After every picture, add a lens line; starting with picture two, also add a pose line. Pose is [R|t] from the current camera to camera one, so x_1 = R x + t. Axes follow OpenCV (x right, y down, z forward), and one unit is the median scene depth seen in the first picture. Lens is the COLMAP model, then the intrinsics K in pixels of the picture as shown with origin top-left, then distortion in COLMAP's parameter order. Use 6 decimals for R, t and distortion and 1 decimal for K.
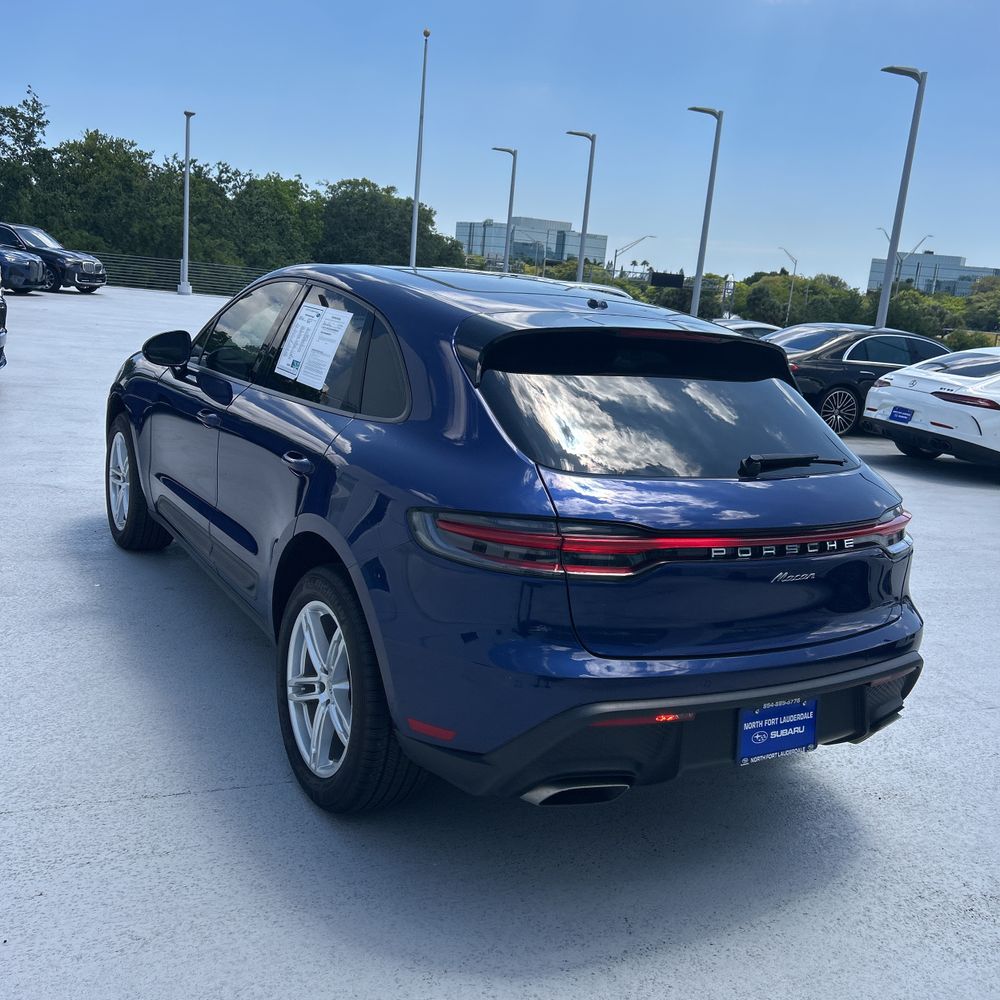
lens RADIAL K [[1045.1, 0, 503.9], [0, 1045.1, 528.4], [0, 0, 1]] dist [0.048067, -0.021065]
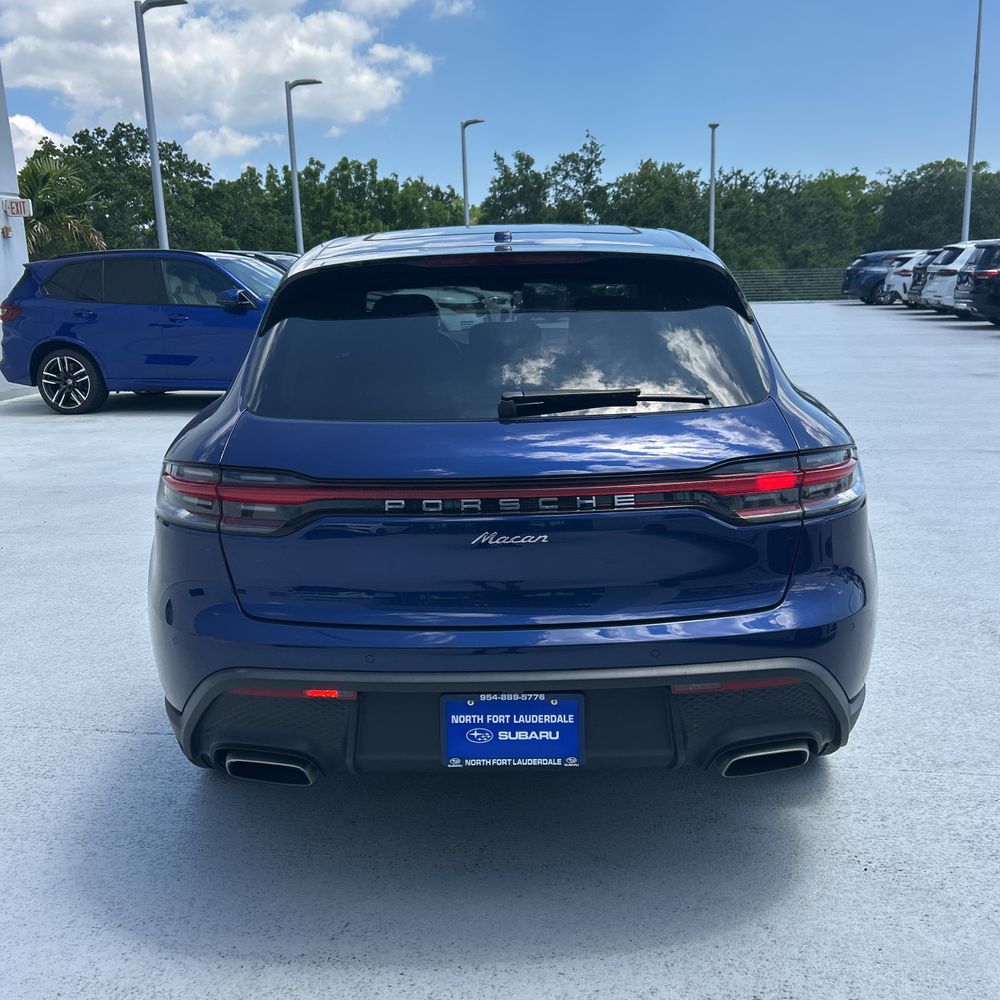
lens RADIAL K [[1058.1, 0, 481.1], [0, 1058.1, 521.7], [0, 0, 1]] dist [0.010460, 0.012582]
pose [[0.833975, 0.014064, -0.551623, 0.066602], [-0.025239, 0.999601, -0.012673, 0.004216], [0.551225, 0.024492, 0.833997, 0.030107]]
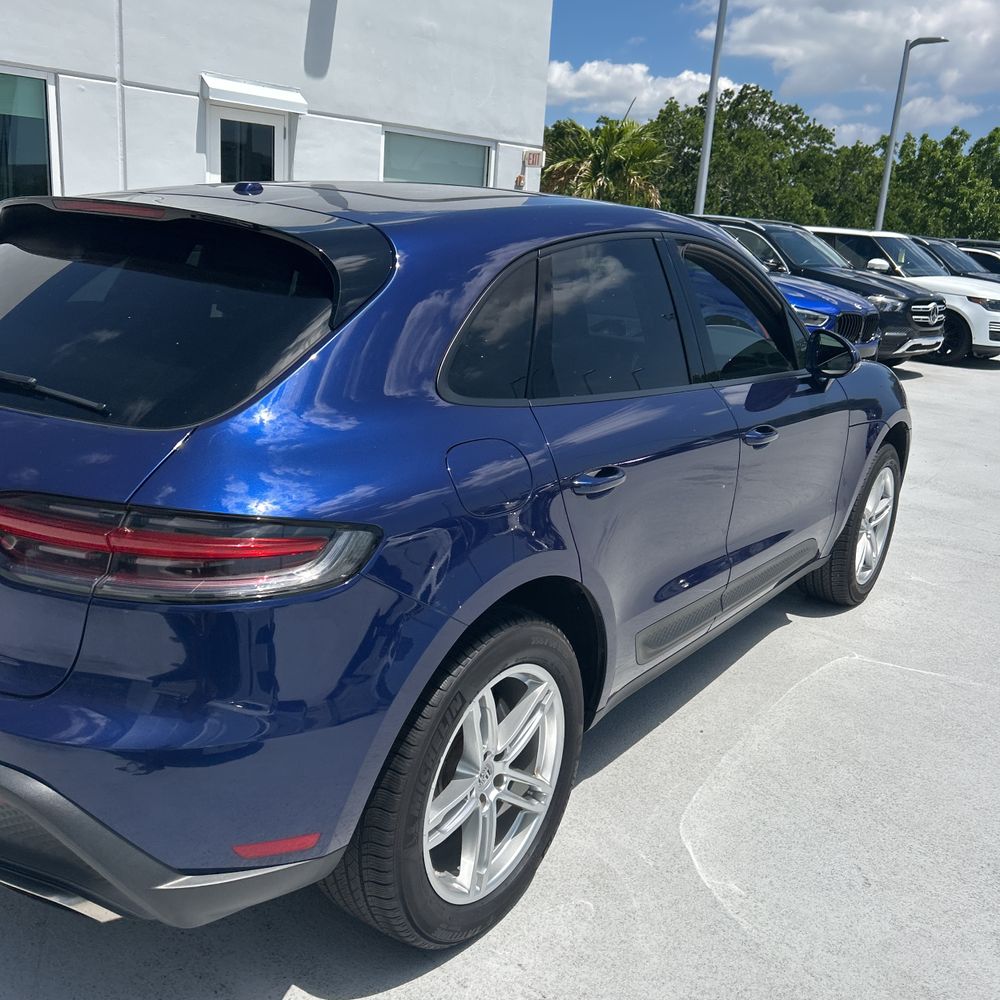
lens RADIAL K [[1033.9, 0, 466.6], [0, 1033.9, 499.4], [0, 0, 1]] dist [0.009601, 0.020634]
pose [[0.359952, 0.180474, -0.915349, 0.100539], [-0.254652, 0.962863, 0.089702, -0.012596], [0.897545, 0.200806, 0.392543, 0.104883]]
